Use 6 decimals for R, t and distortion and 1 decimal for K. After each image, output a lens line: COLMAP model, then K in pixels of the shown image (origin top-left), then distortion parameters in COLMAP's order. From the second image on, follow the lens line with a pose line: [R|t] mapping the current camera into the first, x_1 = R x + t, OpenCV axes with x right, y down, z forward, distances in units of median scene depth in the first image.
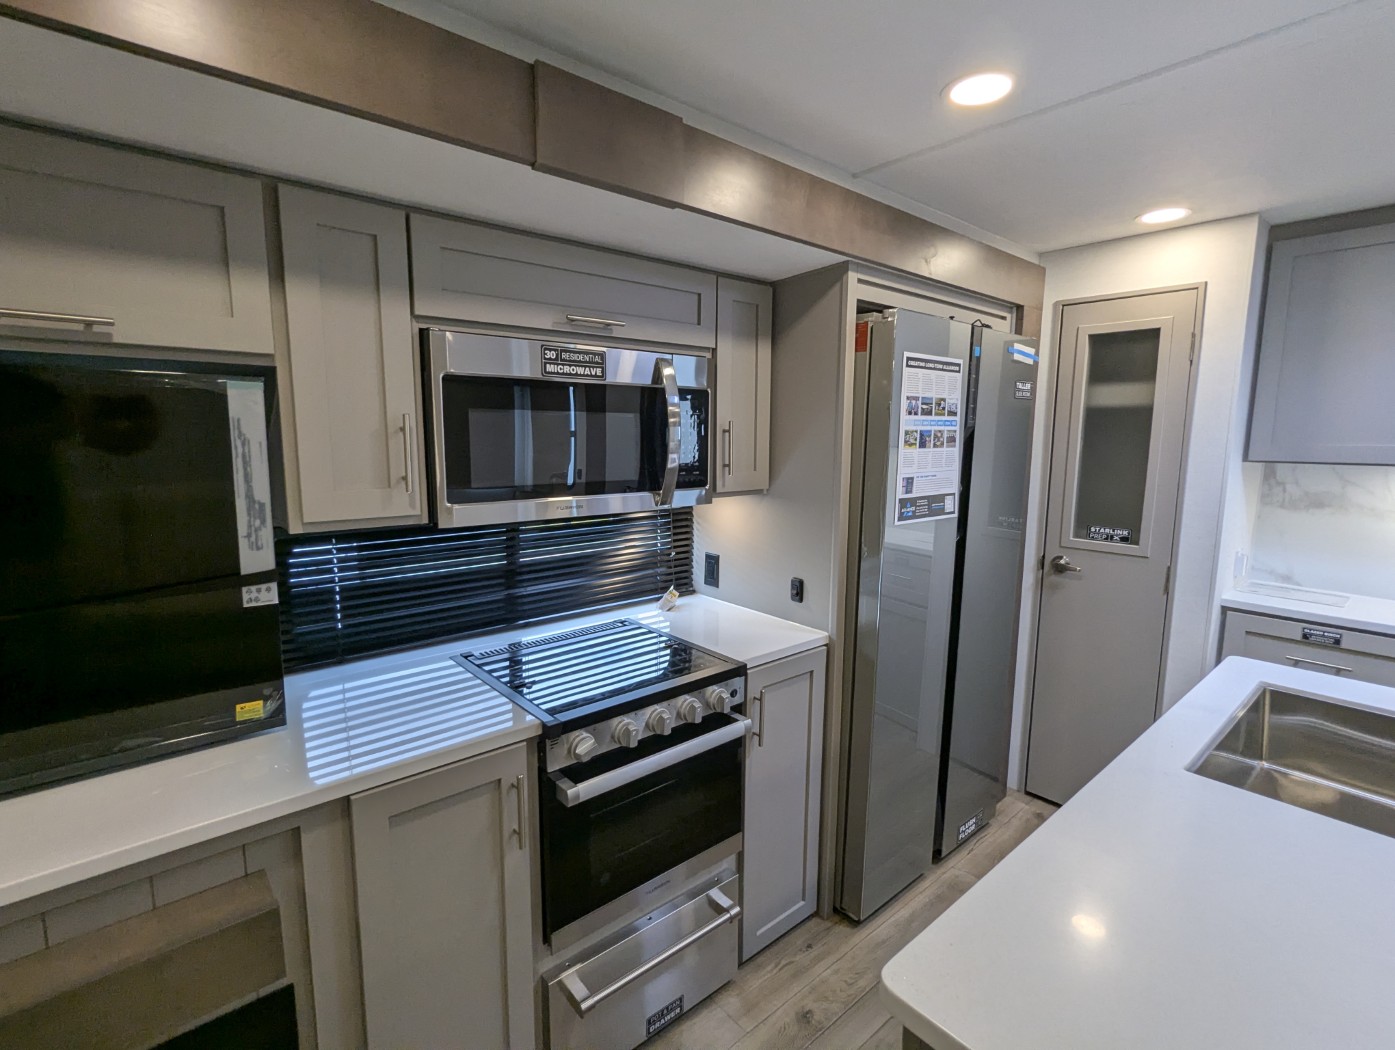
lens RADIAL K [[659.1, 0, 696.0], [0, 659.1, 523.7], [0, 0, 1]] dist [-0.003868, 0.000212]
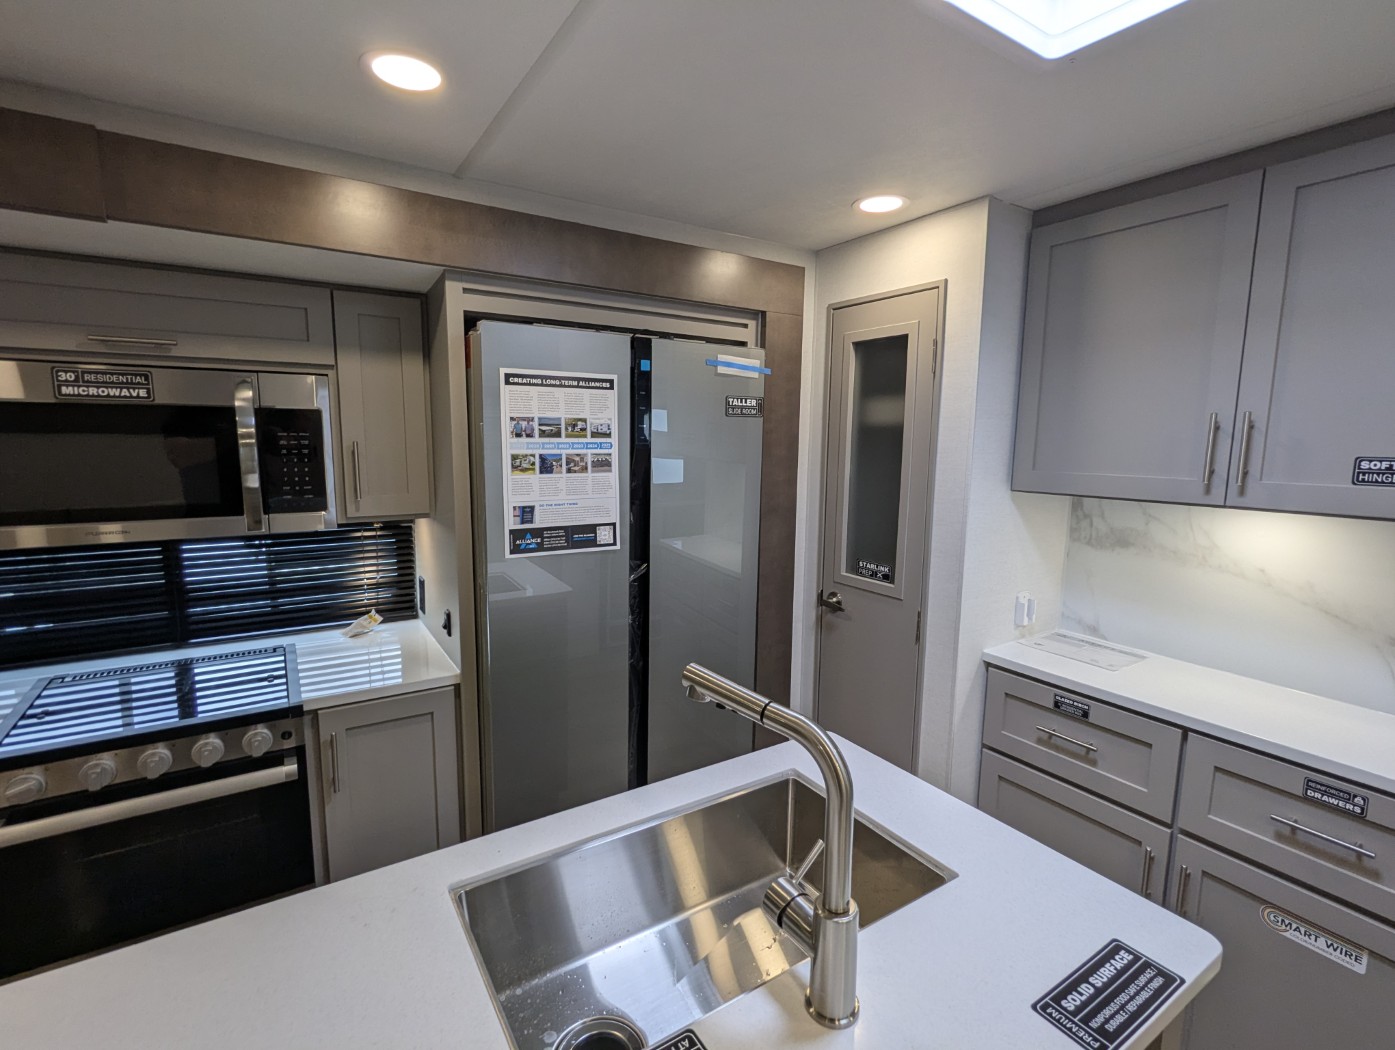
lens RADIAL K [[661.4, 0, 697.2], [0, 661.4, 527.4], [0, 0, 1]] dist [-0.000499, 0.000526]
pose [[0.990687, 0.024598, -0.133915, 0.678688], [-0.024852, 0.999691, -0.000221, -0.046361], [0.133869, 0.003547, 0.990993, 0.129768]]
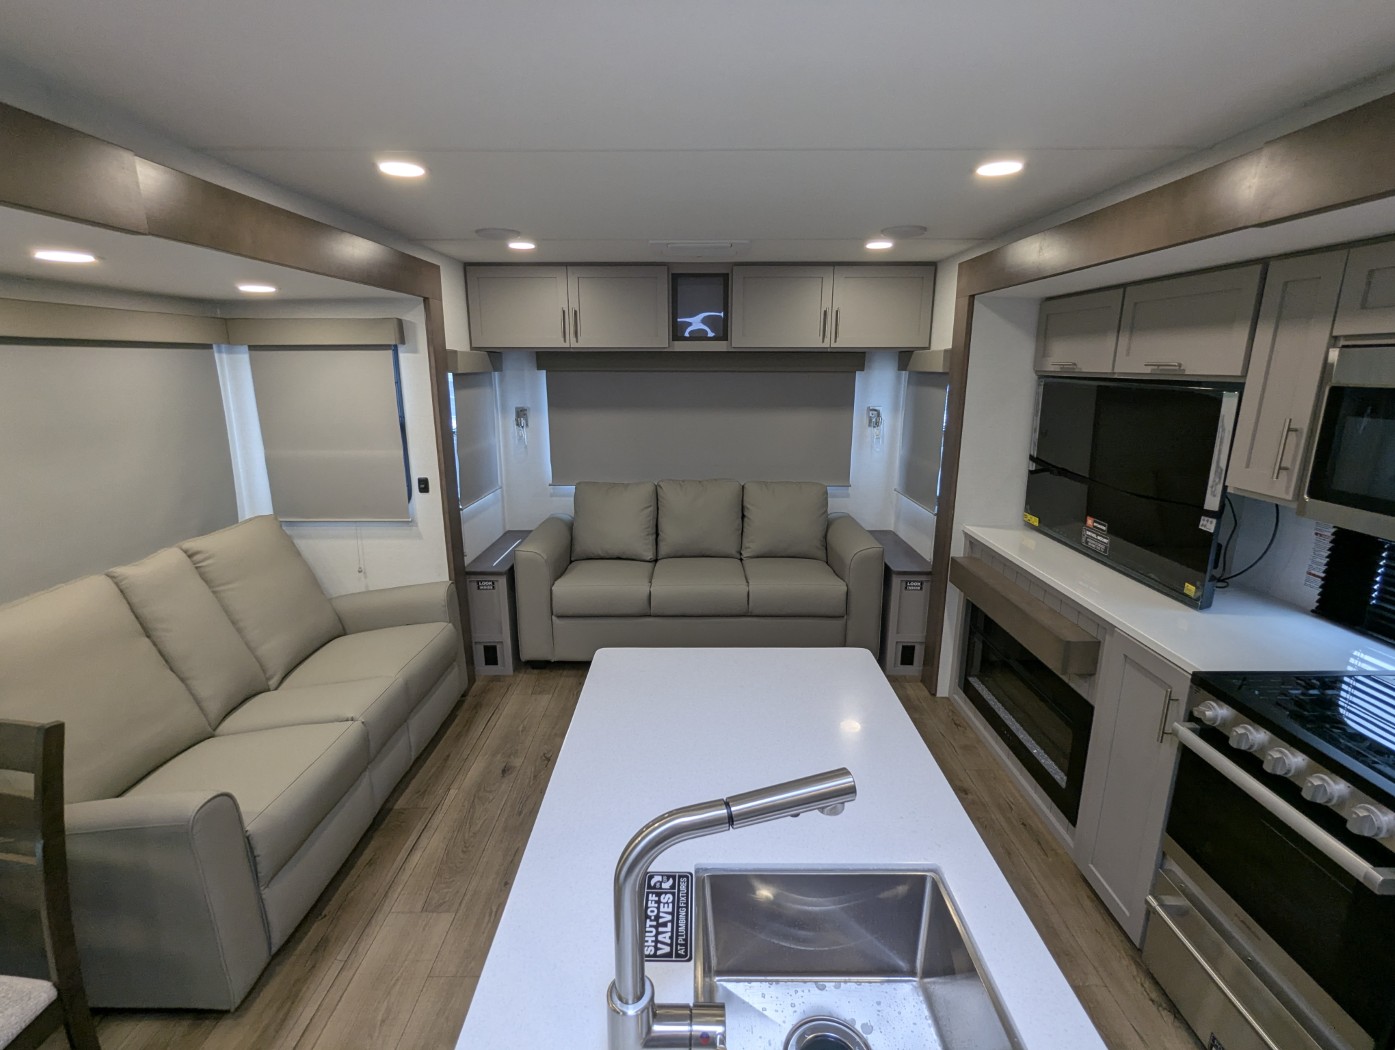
lens RADIAL K [[665.6, 0, 696.8], [0, 665.6, 525.5], [0, 0, 1]] dist [-0.003529, 0.002570]
pose [[-0.651337, 0.173174, -0.738763, 0.906162], [-0.110285, 0.941665, 0.317970, -0.179058], [0.750731, 0.288580, -0.594243, 0.682112]]
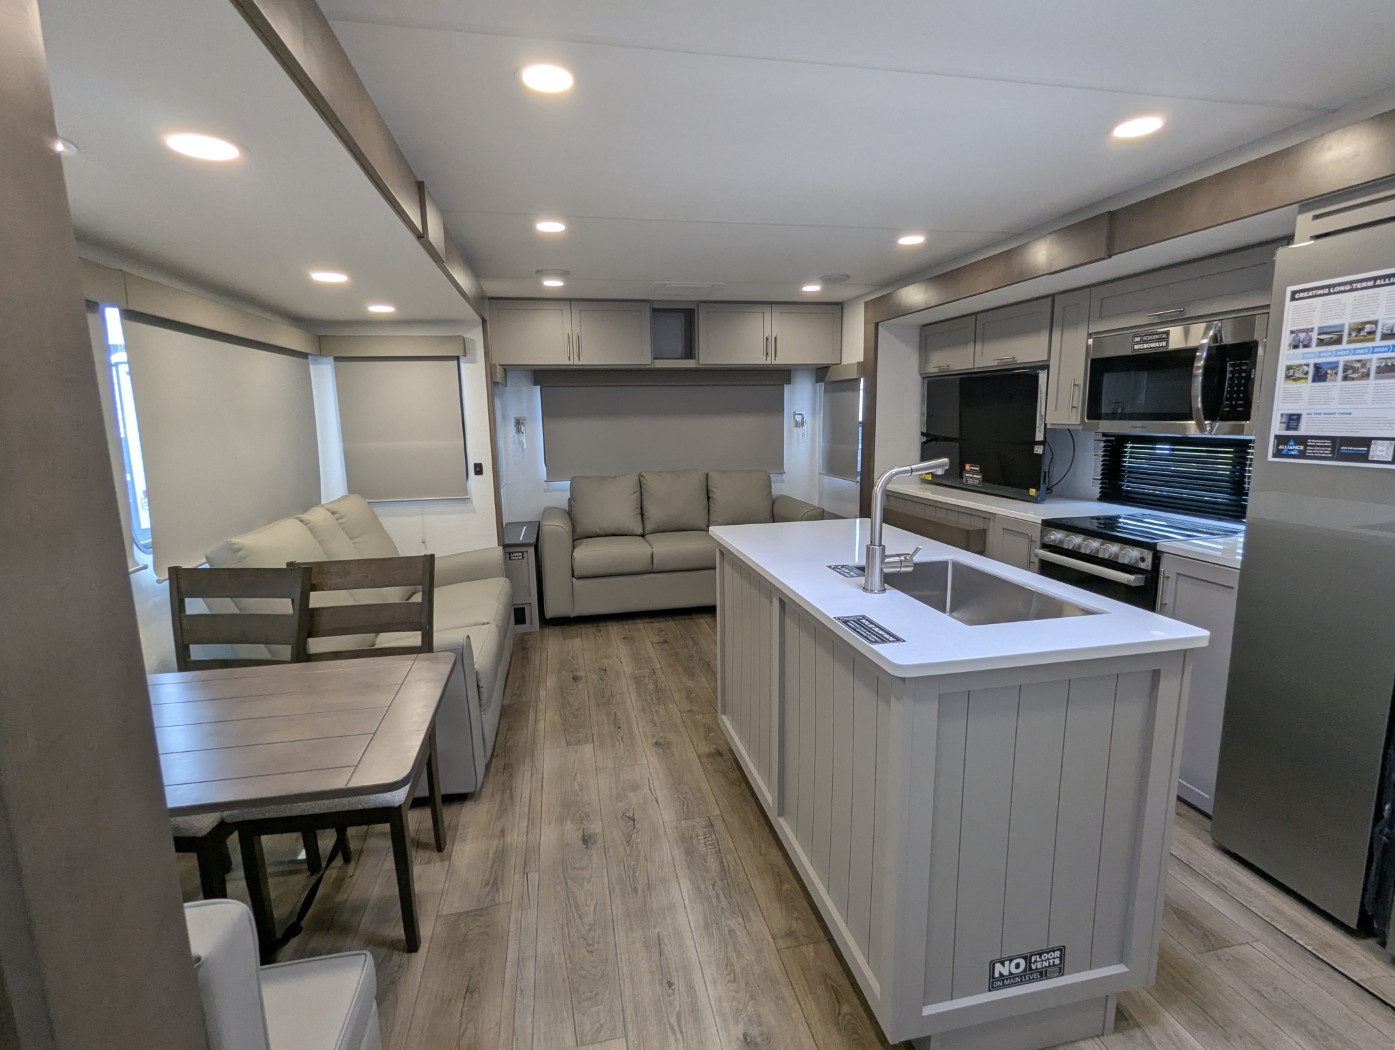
lens RADIAL K [[666.0, 0, 695.1], [0, 666.0, 523.7], [0, 0, 1]] dist [-0.002836, 0.002460]
pose [[-0.481701, 0.145769, -0.864127, 1.614777], [-0.108253, 0.968618, 0.223740, -0.037171], [0.869624, 0.201320, -0.450805, 0.707396]]
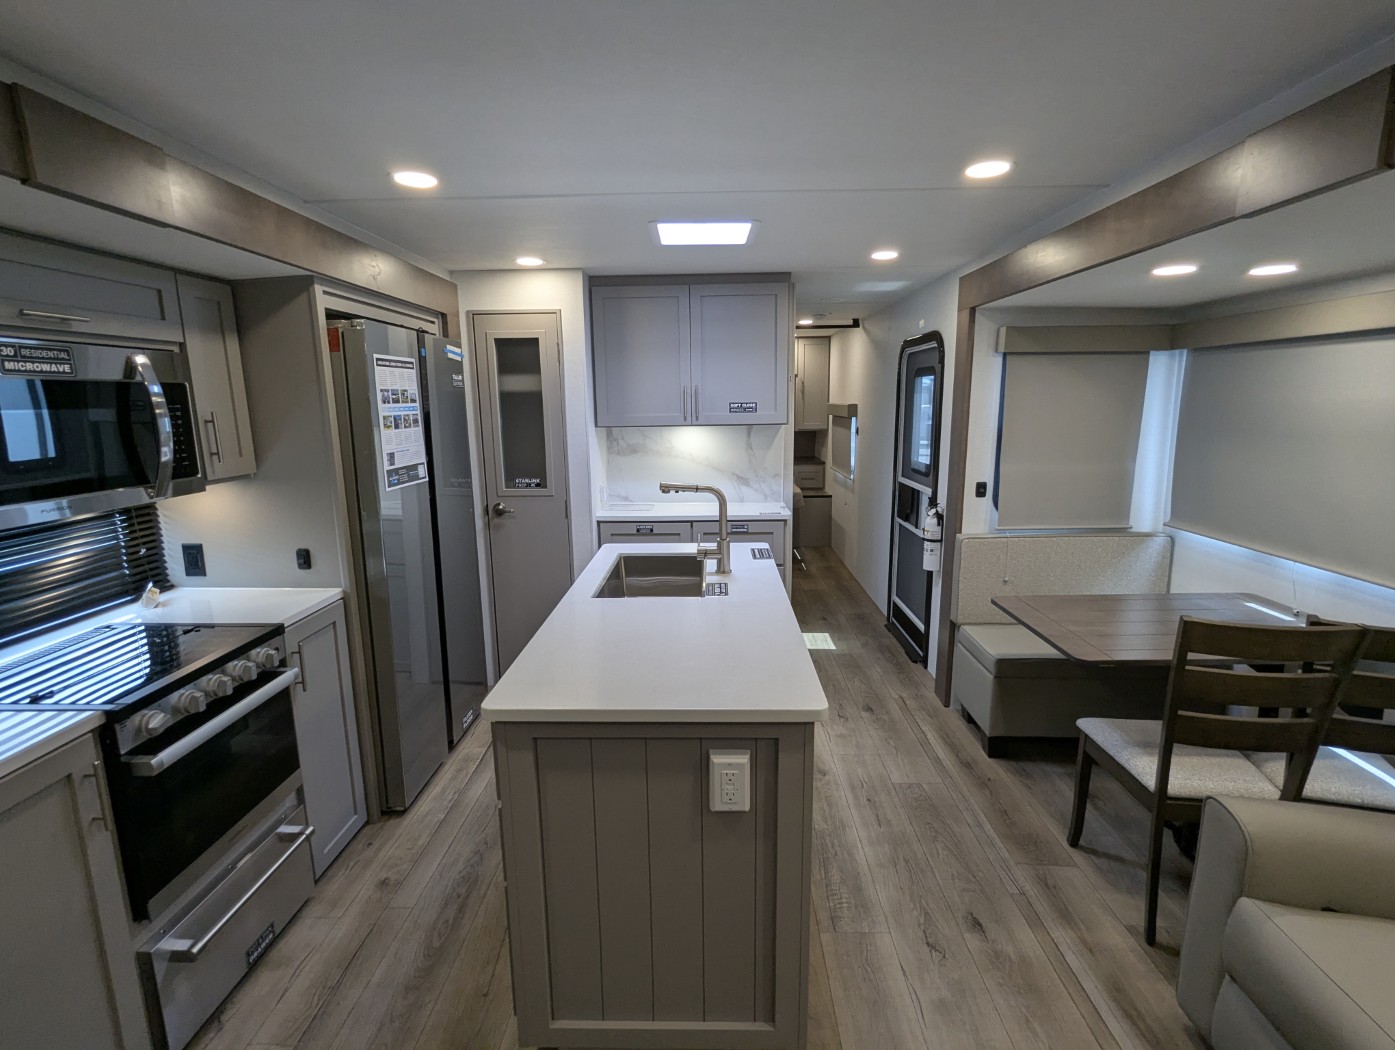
lens RADIAL K [[663.4, 0, 697.9], [0, 663.4, 526.3], [0, 0, 1]] dist [-0.001992, 0.000822]
pose [[0.667341, -0.153746, 0.728710, -0.236566], [0.118802, 0.987906, 0.099634, 0.012766], [-0.735216, 0.020082, 0.677536, -0.302240]]
